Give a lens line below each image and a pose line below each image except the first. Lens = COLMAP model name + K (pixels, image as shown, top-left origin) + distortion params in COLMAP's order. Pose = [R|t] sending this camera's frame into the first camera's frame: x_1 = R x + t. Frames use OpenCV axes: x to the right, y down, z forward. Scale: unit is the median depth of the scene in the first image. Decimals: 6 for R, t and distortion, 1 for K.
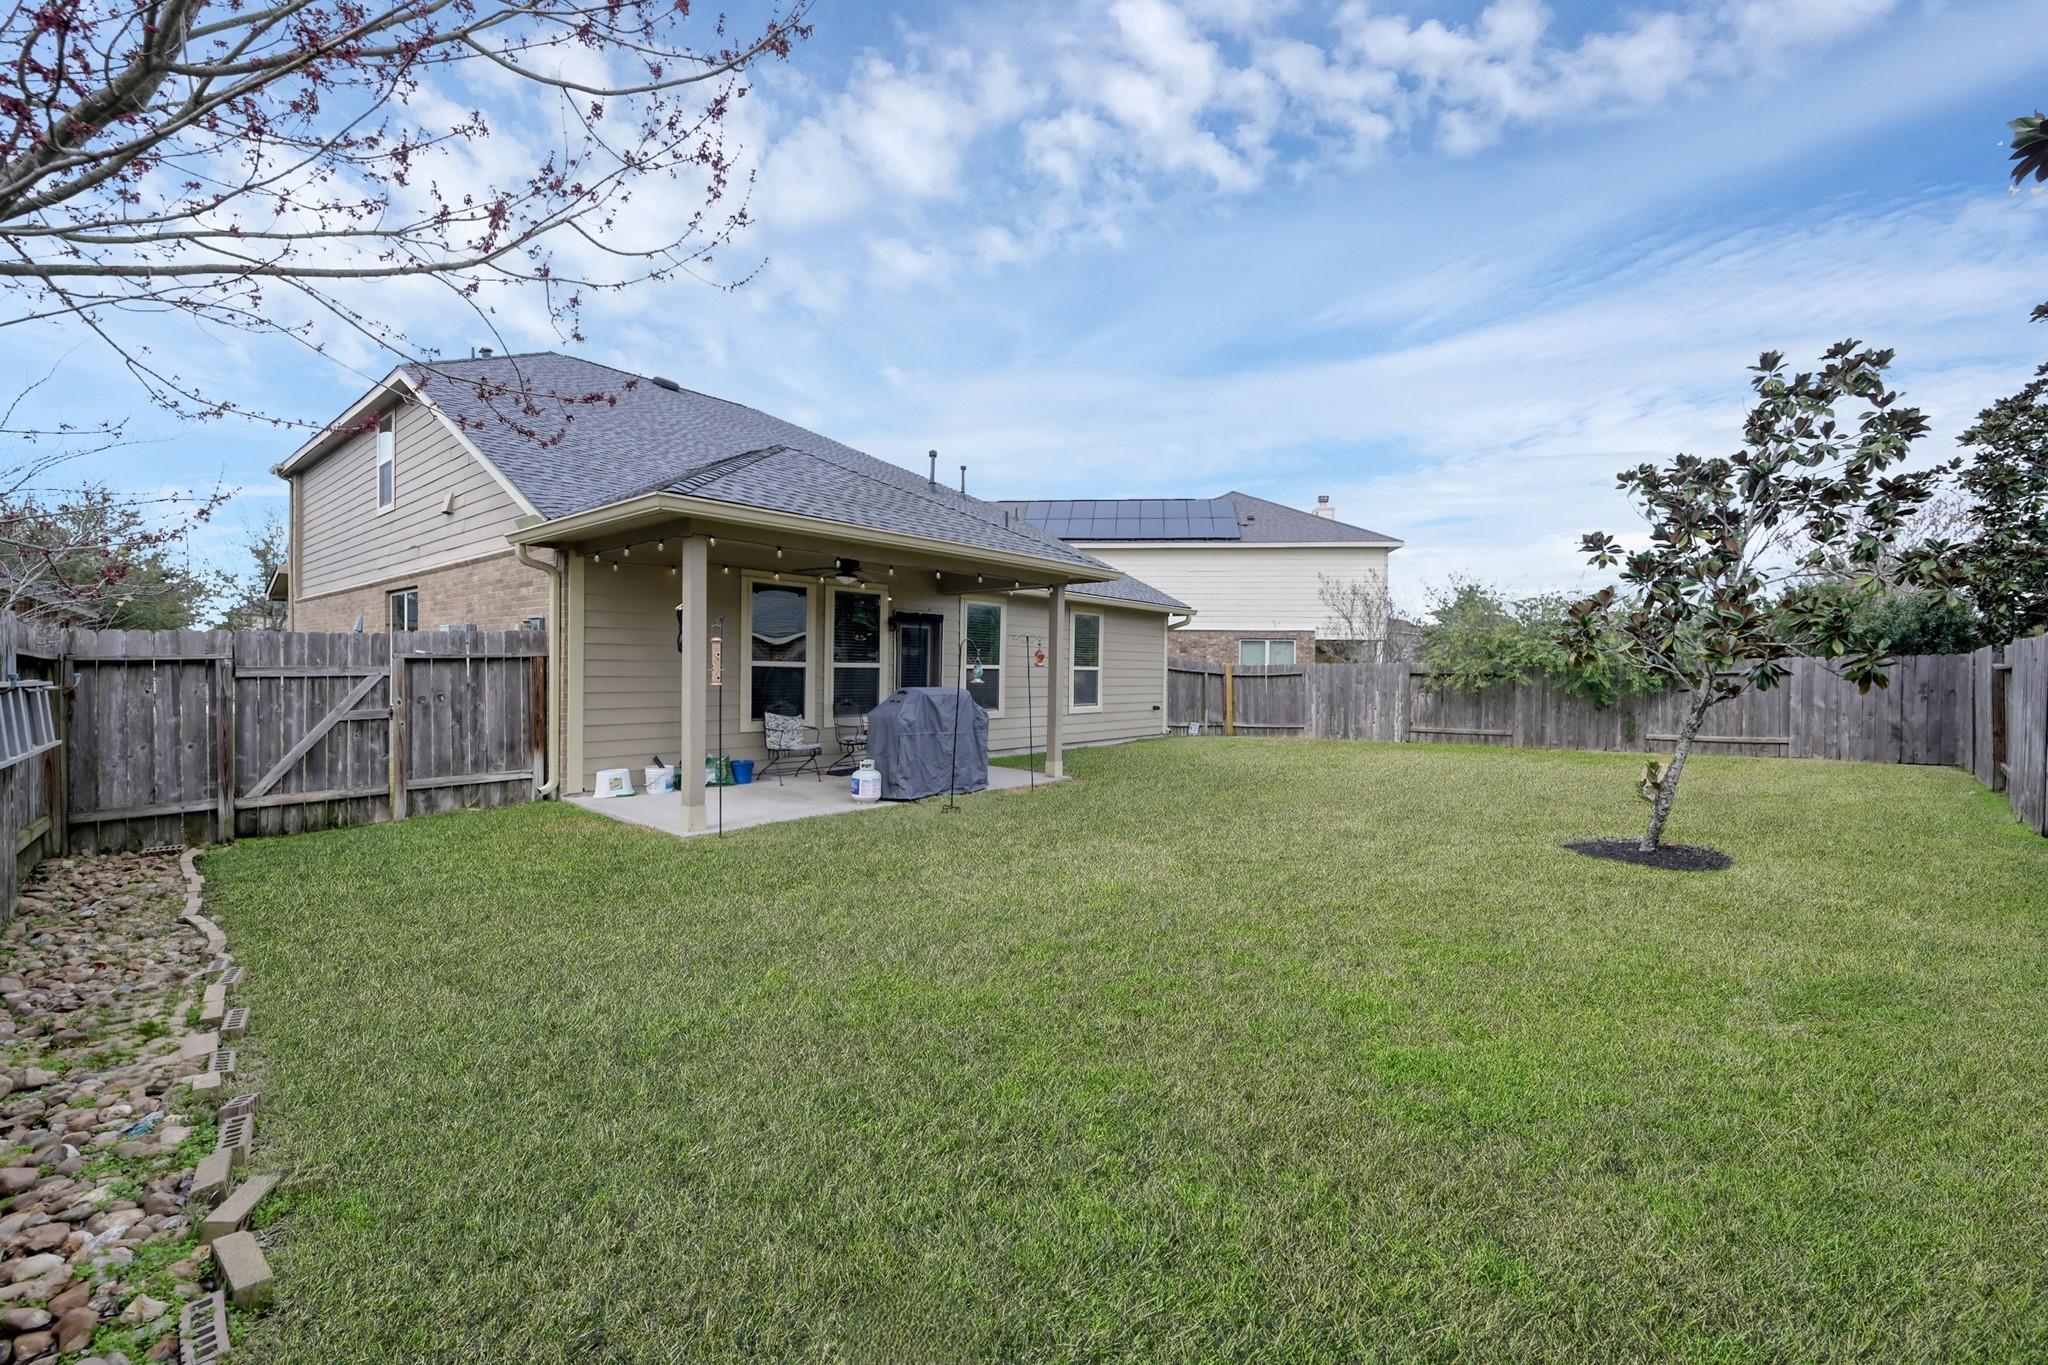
lens RADIAL K [[831.6, 0, 1024.0], [0, 831.6, 682.5], [0, 0, 1]] dist [-0.001171, -0.000167]
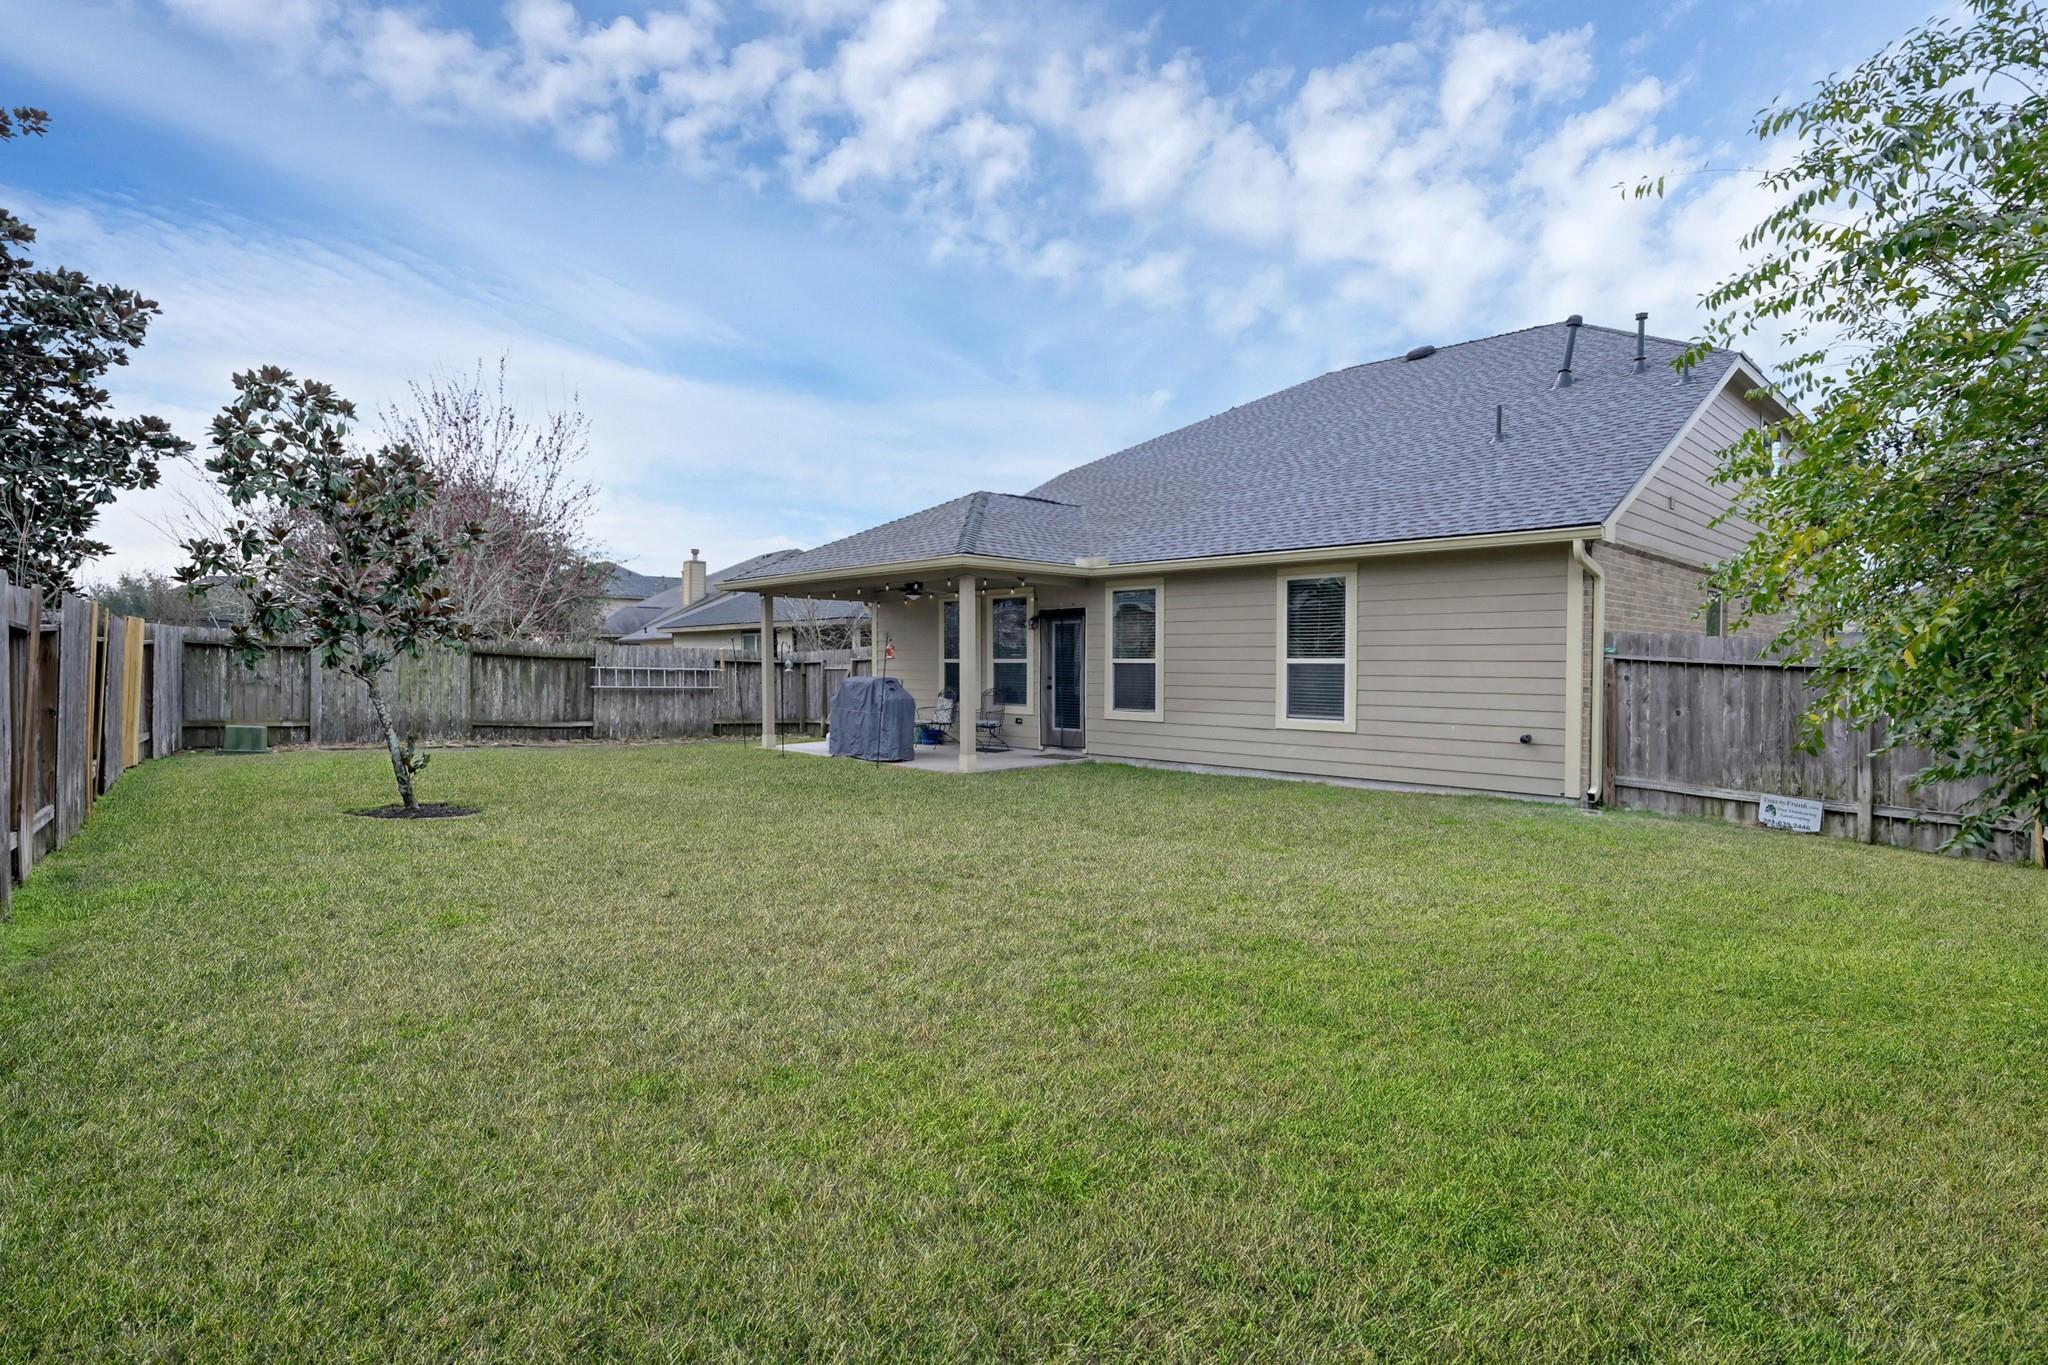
lens RADIAL K [[981.4, 0, 1024.0], [0, 981.4, 682.5], [0, 0, 1]] dist [0.000401, 0.000021]
pose [[-0.114822, 0.007018, -0.993361, 0.860176], [-0.018072, 0.999795, 0.009152, -0.002899], [0.993222, 0.019003, -0.114672, 0.881329]]
